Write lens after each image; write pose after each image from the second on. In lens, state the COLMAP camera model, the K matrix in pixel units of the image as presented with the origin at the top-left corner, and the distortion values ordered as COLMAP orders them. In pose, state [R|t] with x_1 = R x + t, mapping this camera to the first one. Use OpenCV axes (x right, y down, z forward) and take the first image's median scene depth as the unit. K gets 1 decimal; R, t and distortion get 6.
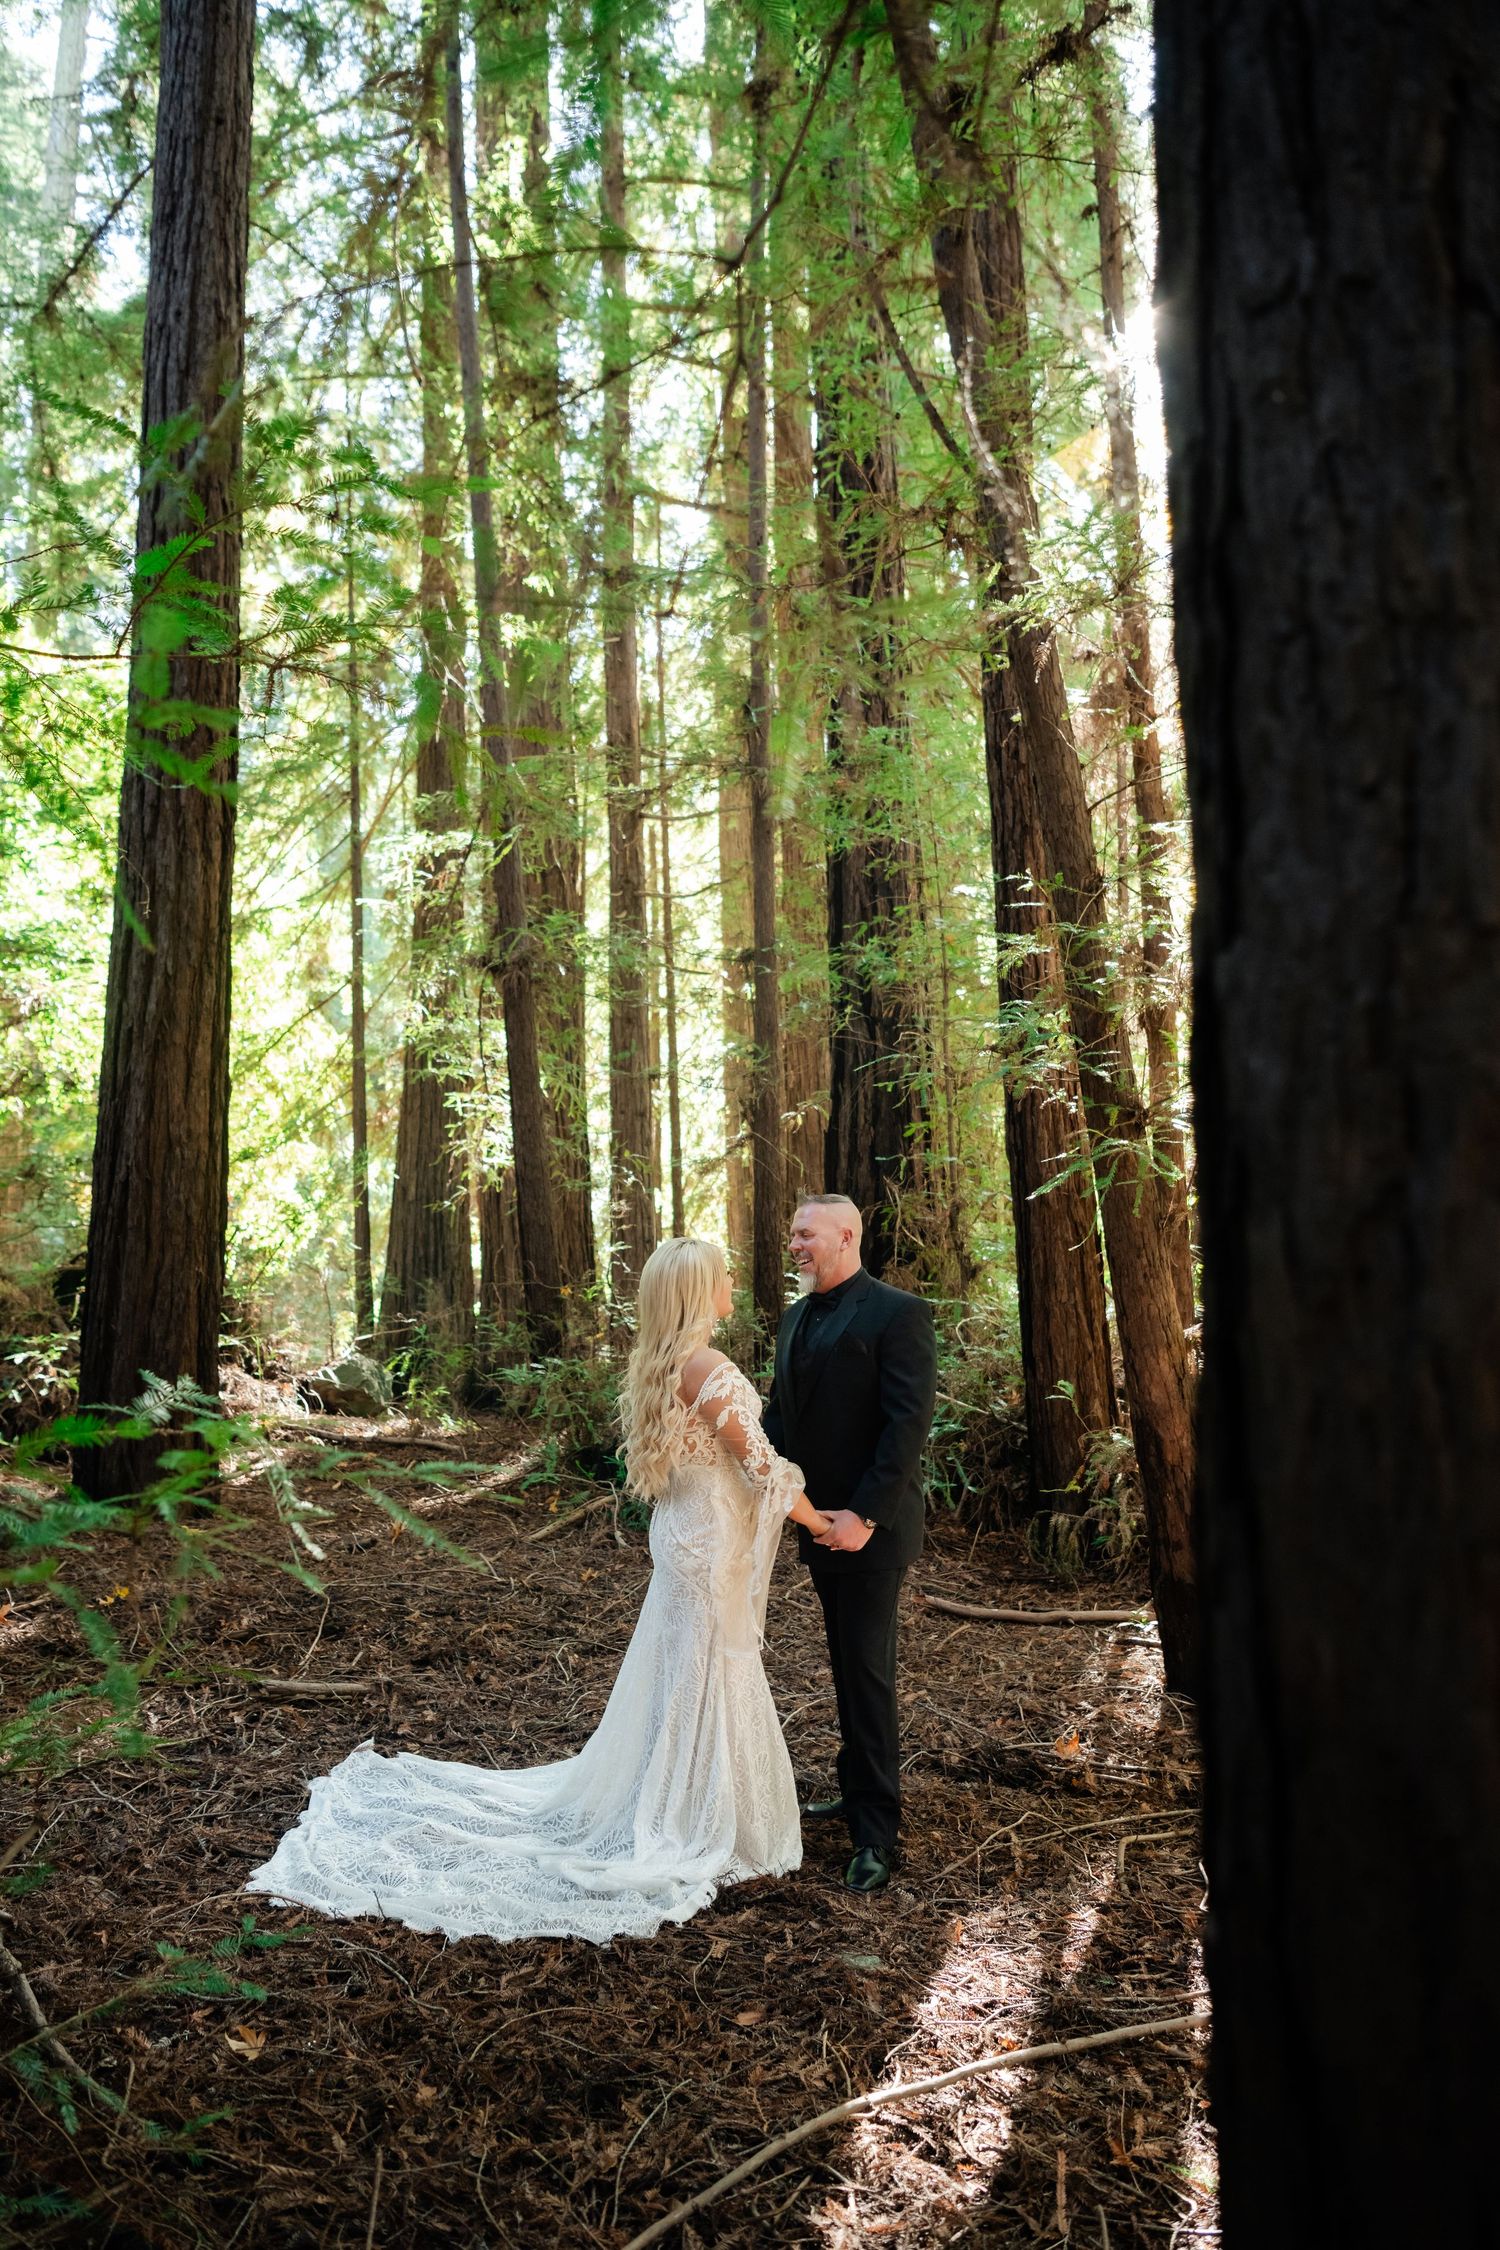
lens RADIAL K [[1519.6, 0, 749.0], [0, 1519.6, 1128.5], [0, 0, 1]] dist [-0.023807, 0.002680]
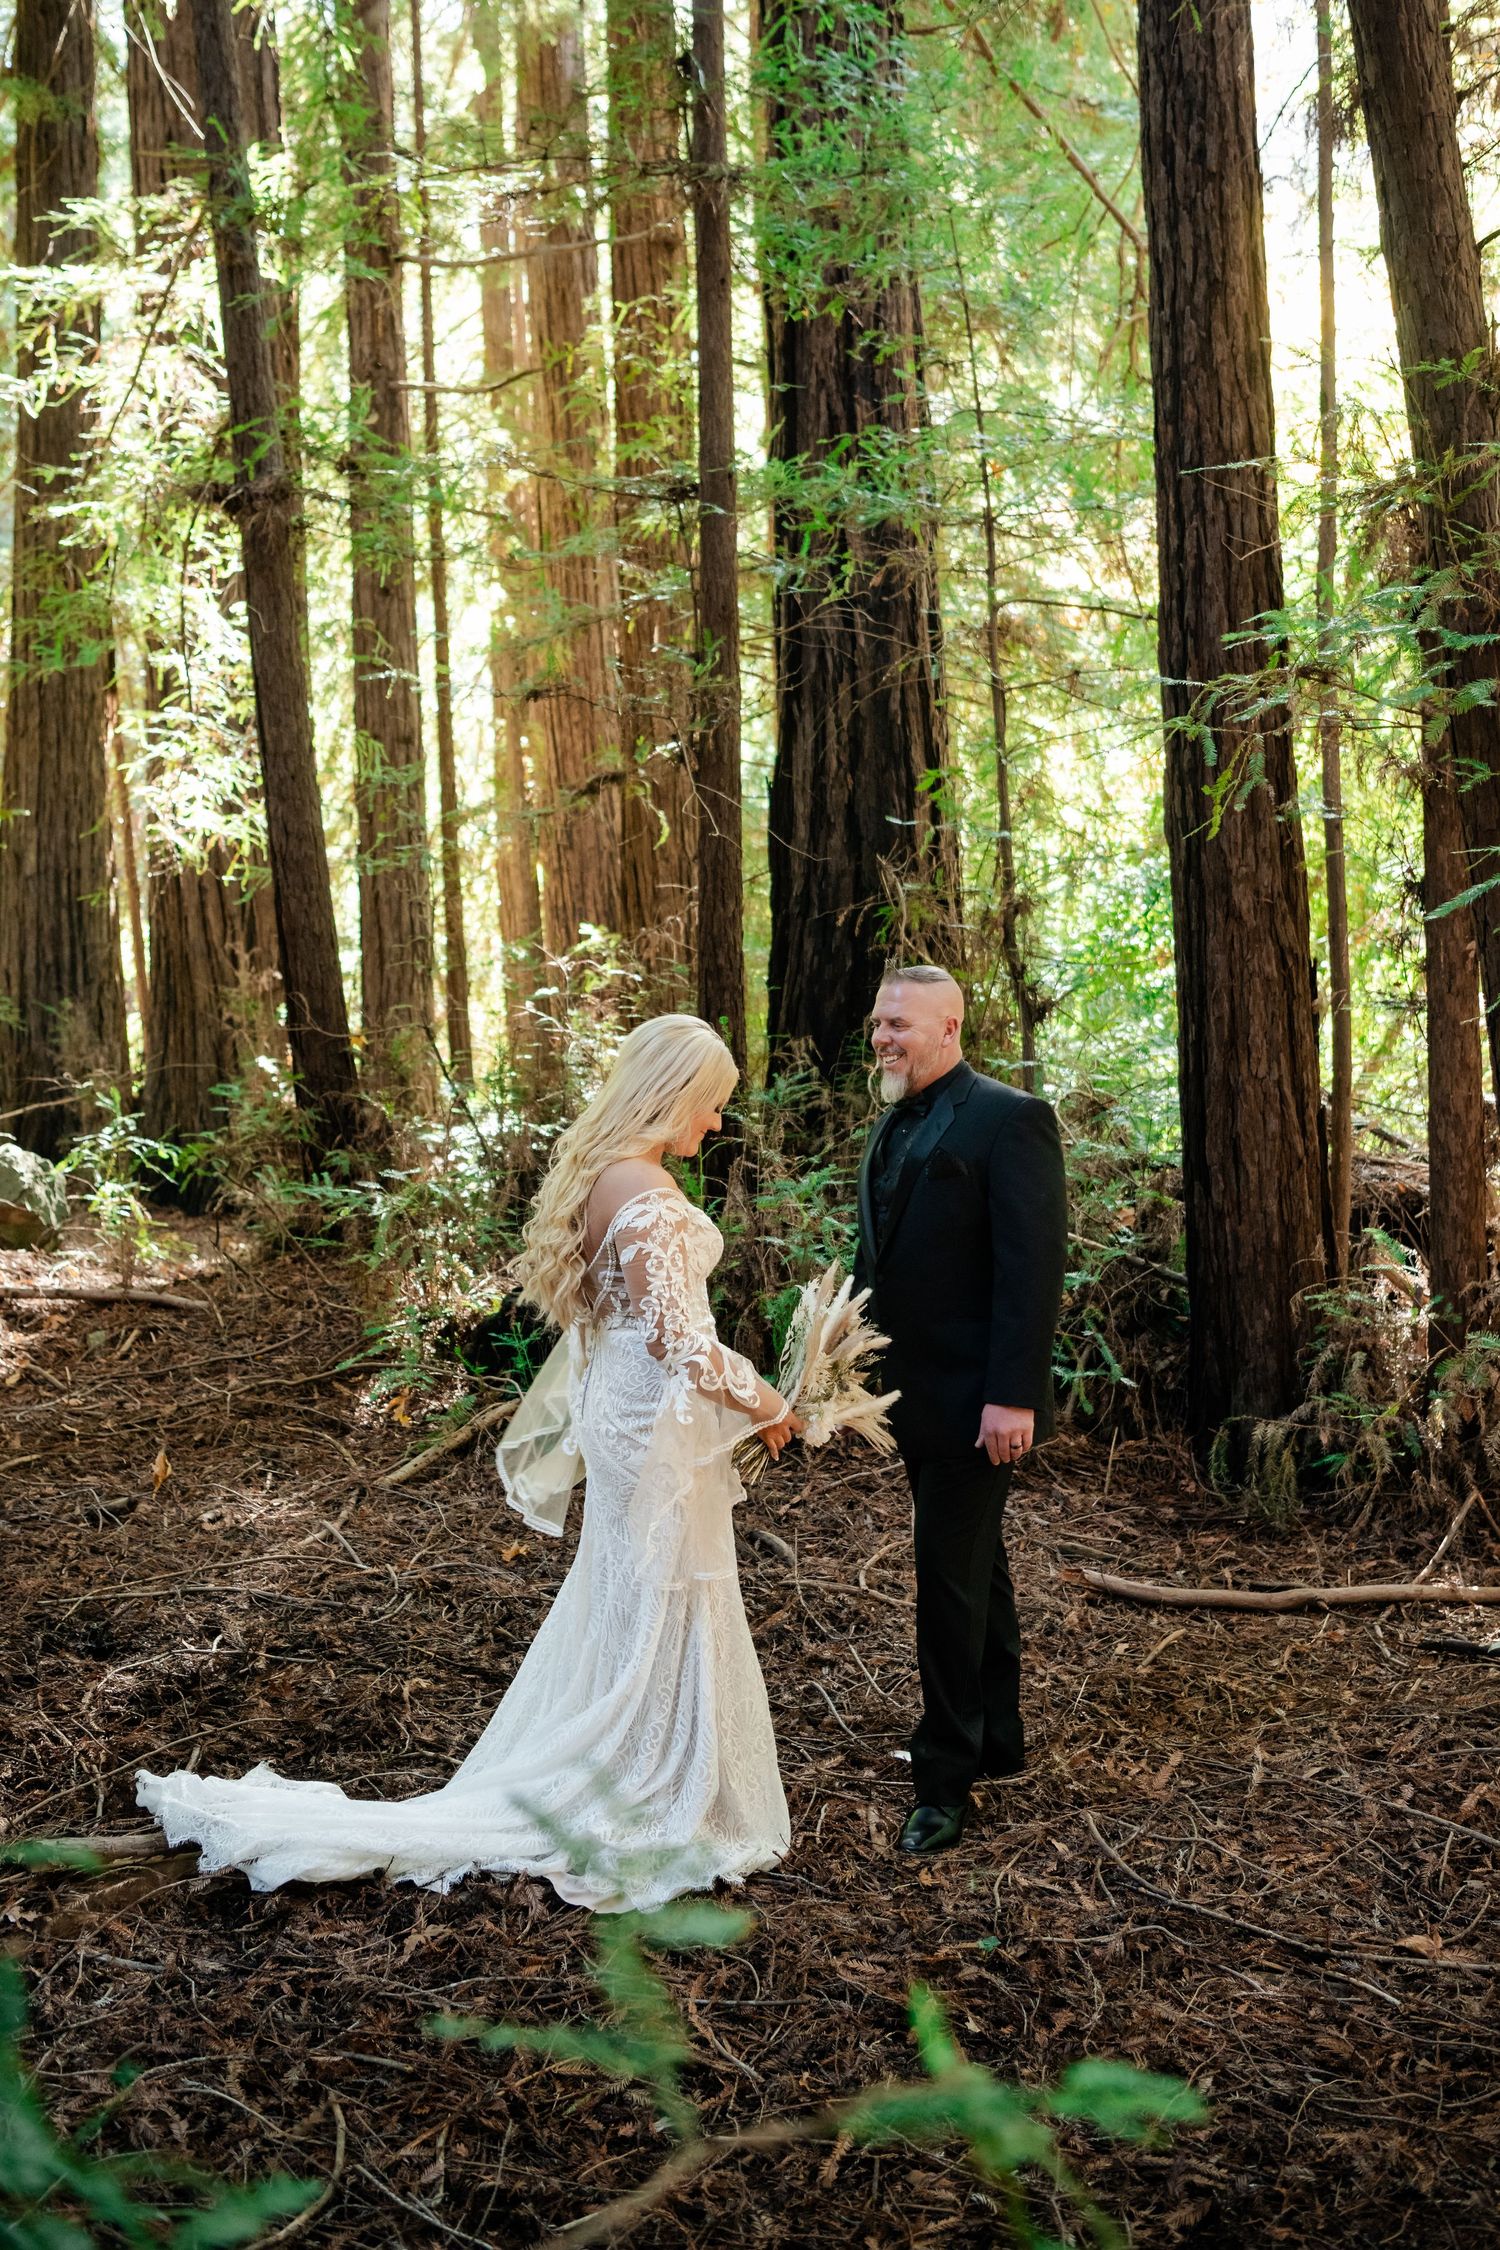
lens RADIAL K [[2215.4, 0, 748.8], [0, 2215.4, 1001.9], [0, 0, 1]] dist [-0.040638, 0.003601]
pose [[0.992184, -0.007727, 0.124545, -0.129649], [-0.006501, 0.993524, 0.113433, -0.018817], [-0.124615, -0.113356, 0.985709, 0.173928]]
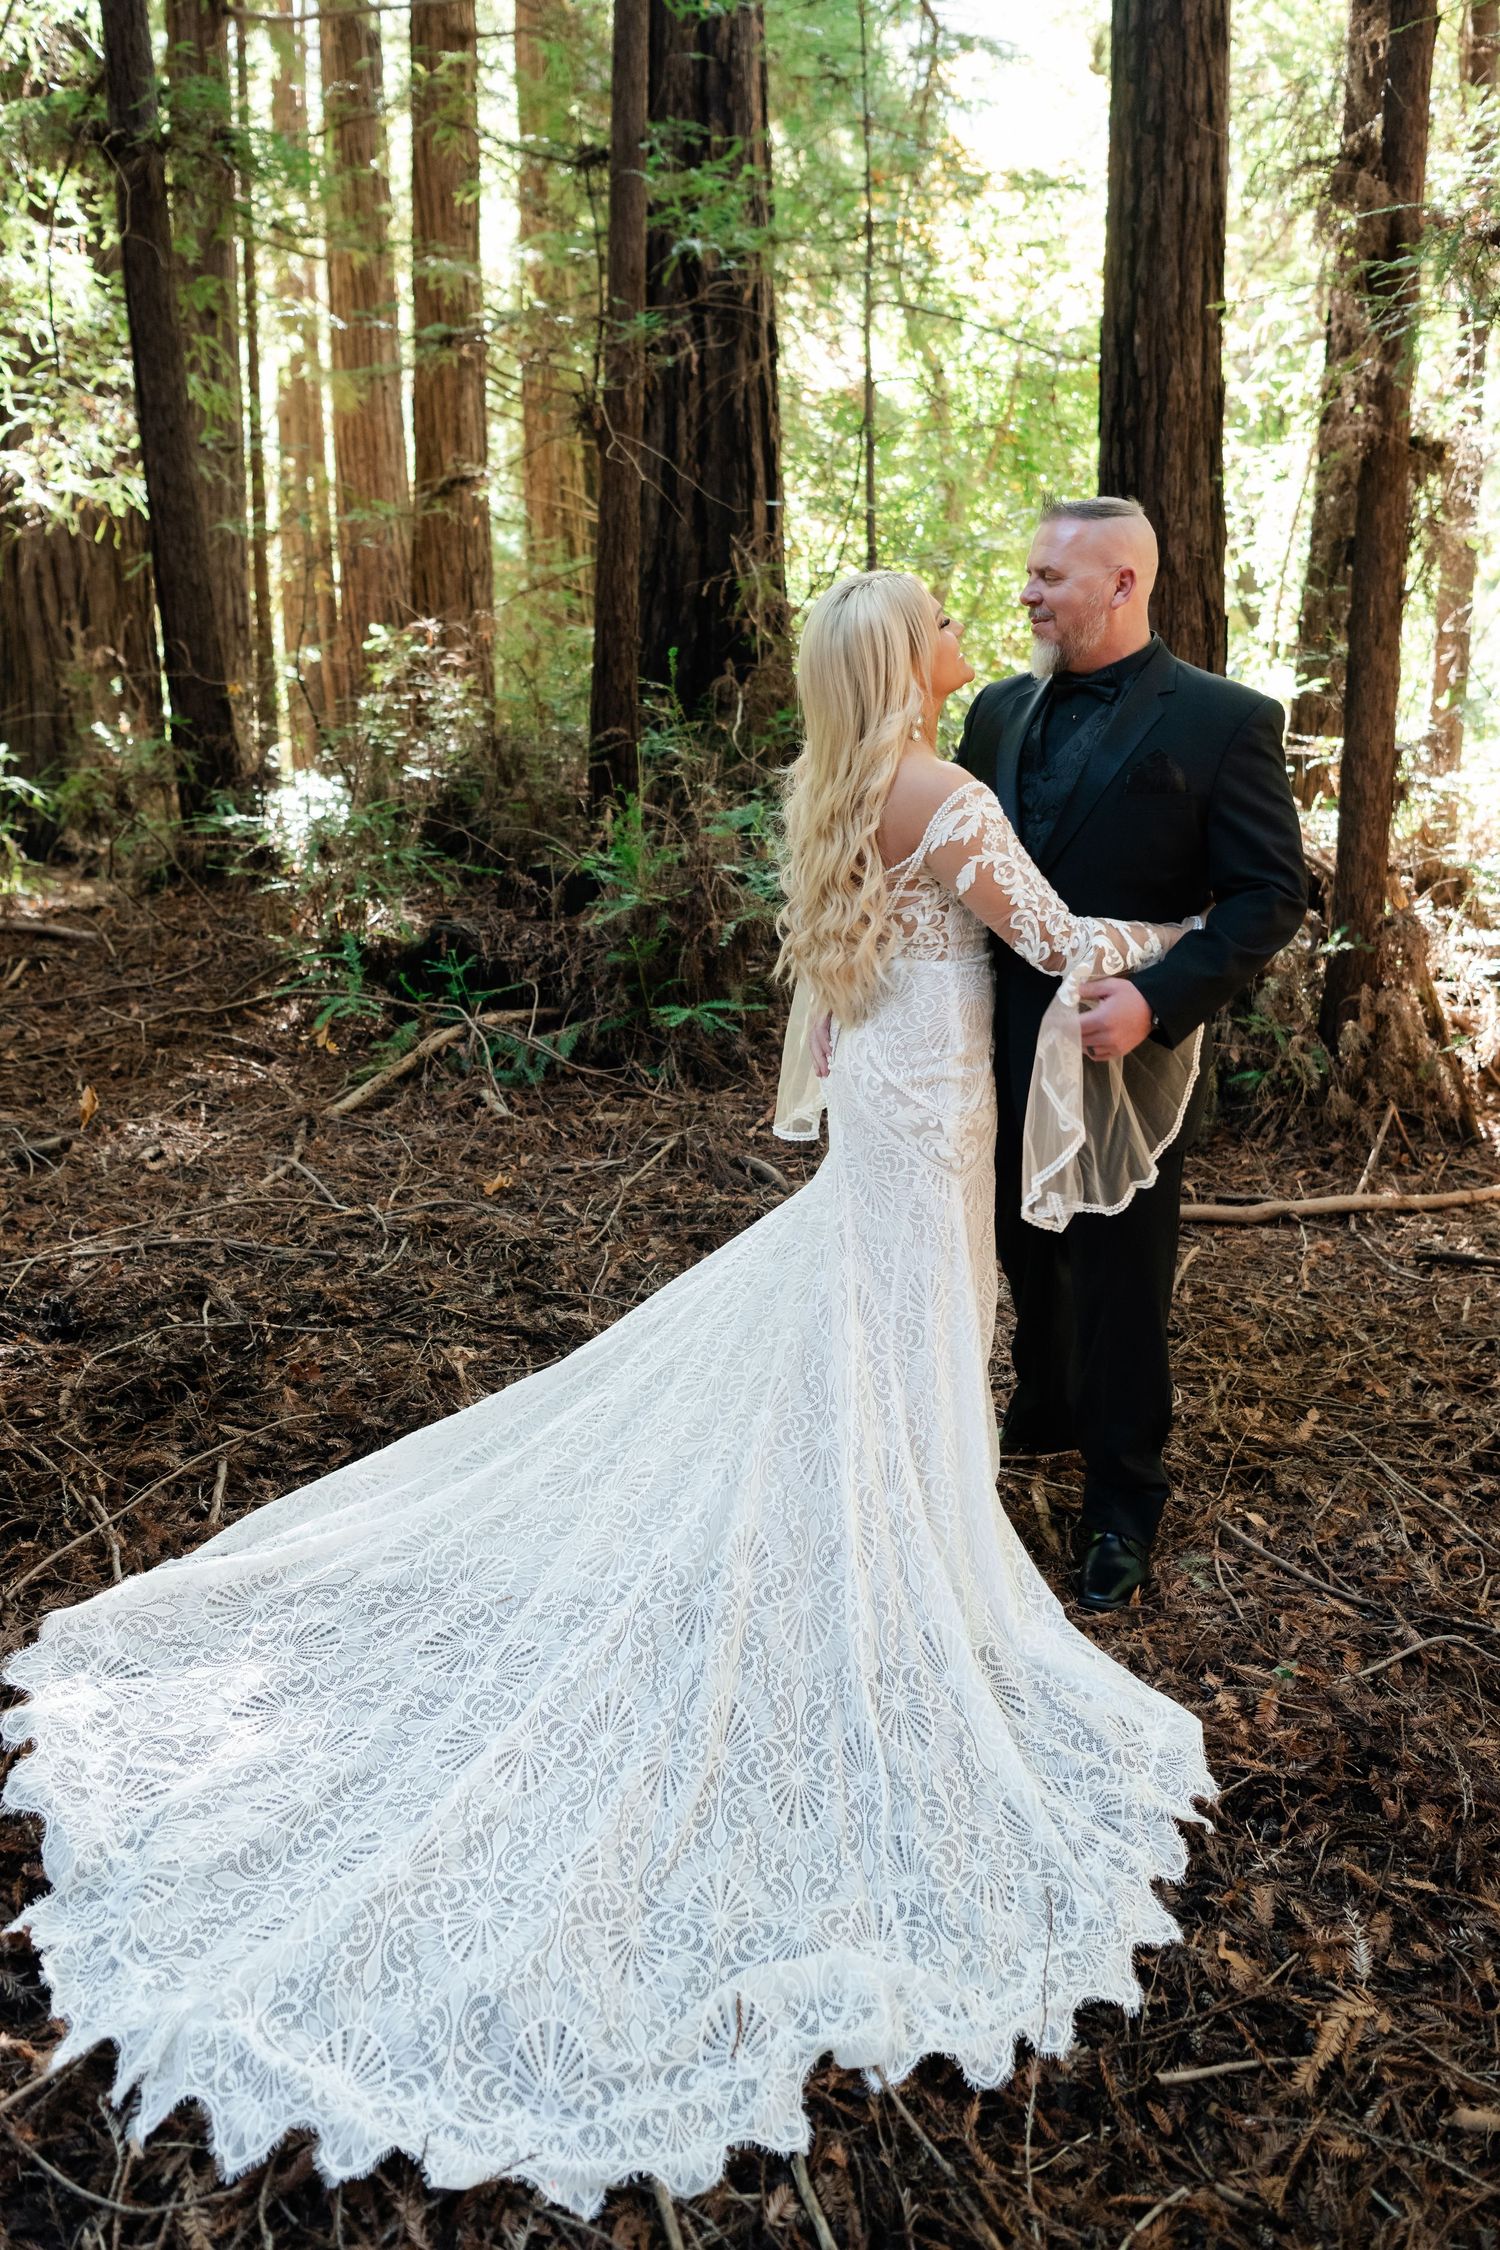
lens RADIAL K [[1659.2, 0, 779.4], [0, 1659.2, 833.2], [0, 0, 1]] dist [-0.019834, 0.003641]
pose [[0.947481, -0.000736, 0.319811, -0.218278], [-0.057032, 0.983579, 0.171229, 0.058914], [-0.314685, -0.180476, 0.931881, 0.448721]]
